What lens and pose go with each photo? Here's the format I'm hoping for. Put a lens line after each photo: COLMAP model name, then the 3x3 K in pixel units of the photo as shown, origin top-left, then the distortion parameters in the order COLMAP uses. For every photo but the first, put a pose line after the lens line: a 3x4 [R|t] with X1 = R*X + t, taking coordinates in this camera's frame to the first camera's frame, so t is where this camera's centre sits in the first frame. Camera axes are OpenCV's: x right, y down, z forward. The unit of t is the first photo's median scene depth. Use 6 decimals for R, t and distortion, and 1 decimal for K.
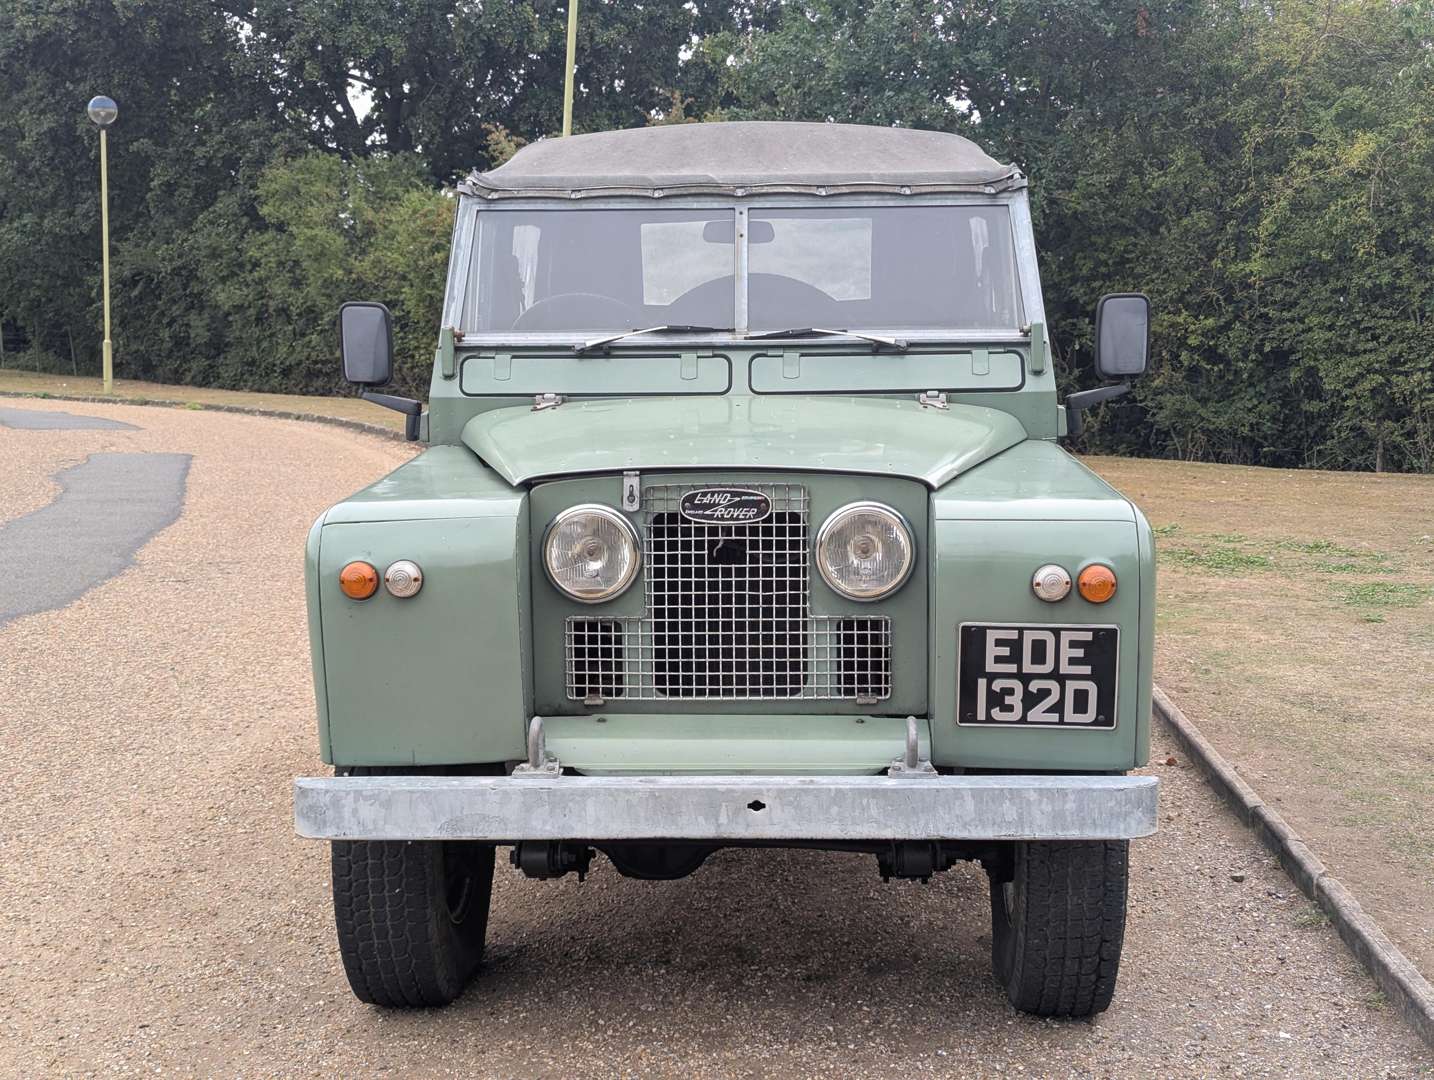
lens RADIAL K [[2005.4, 0, 713.0], [0, 2005.4, 535.3], [0, 0, 1]] dist [0.093368, 0.000000]
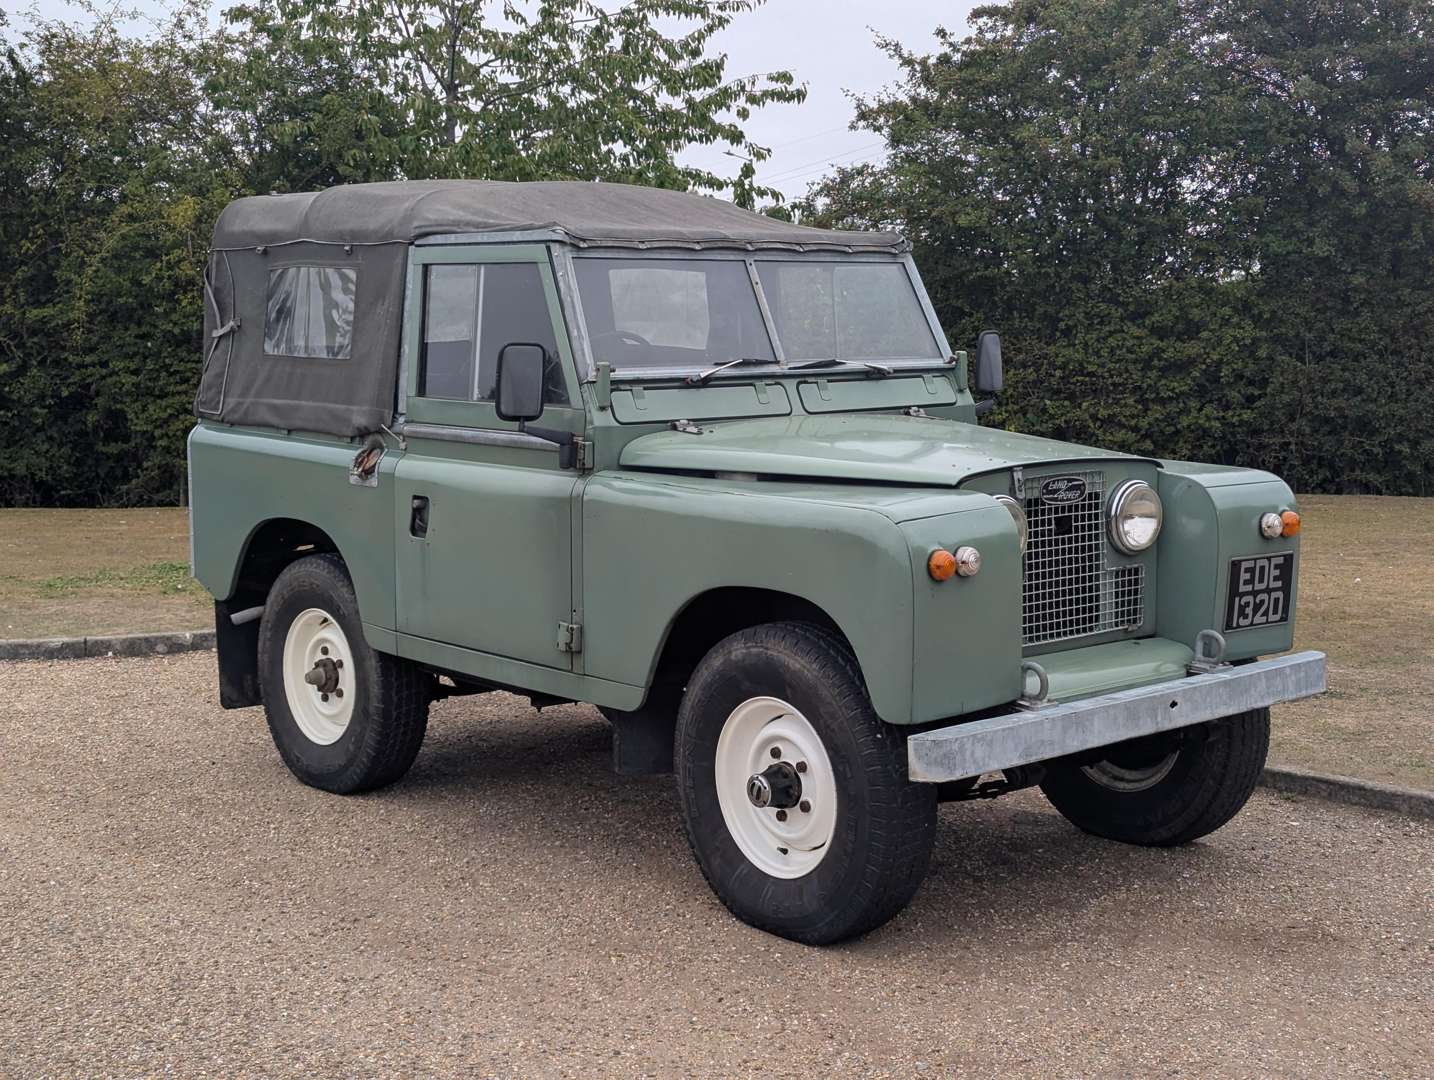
lens RADIAL K [[2005.4, 0, 723.3], [0, 2005.4, 517.8], [0, 0, 1]] dist [0.093368, 0.000000]
pose [[0.721929, -0.068160, 0.688602, -1.055919], [0.090251, 0.995911, 0.003960, -0.021879], [-0.686056, 0.059288, 0.725129, 0.202102]]
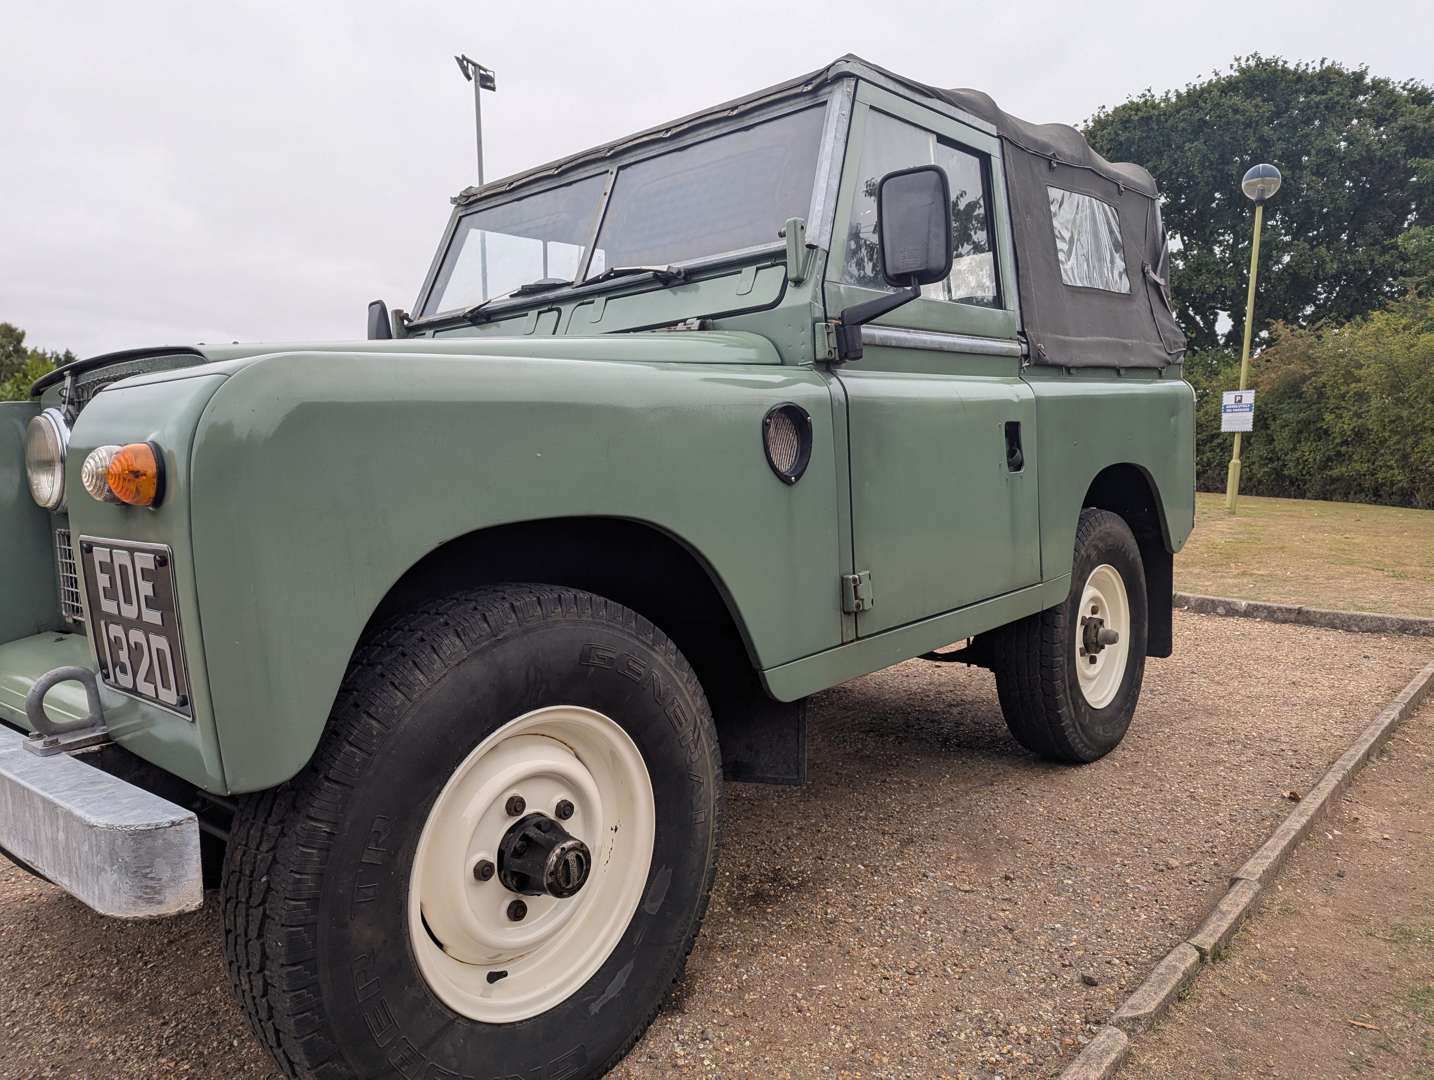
lens RADIAL K [[1006.9, 0, 712.5], [0, 1006.9, 531.0], [0, 0, 1]] dist [0.046203, -0.024467]
pose [[0.778613, 0.024638, -0.627021, 0.484822], [-0.049572, 0.998521, -0.022321, 0.037140], [0.625543, 0.048462, 0.778683, 0.820662]]
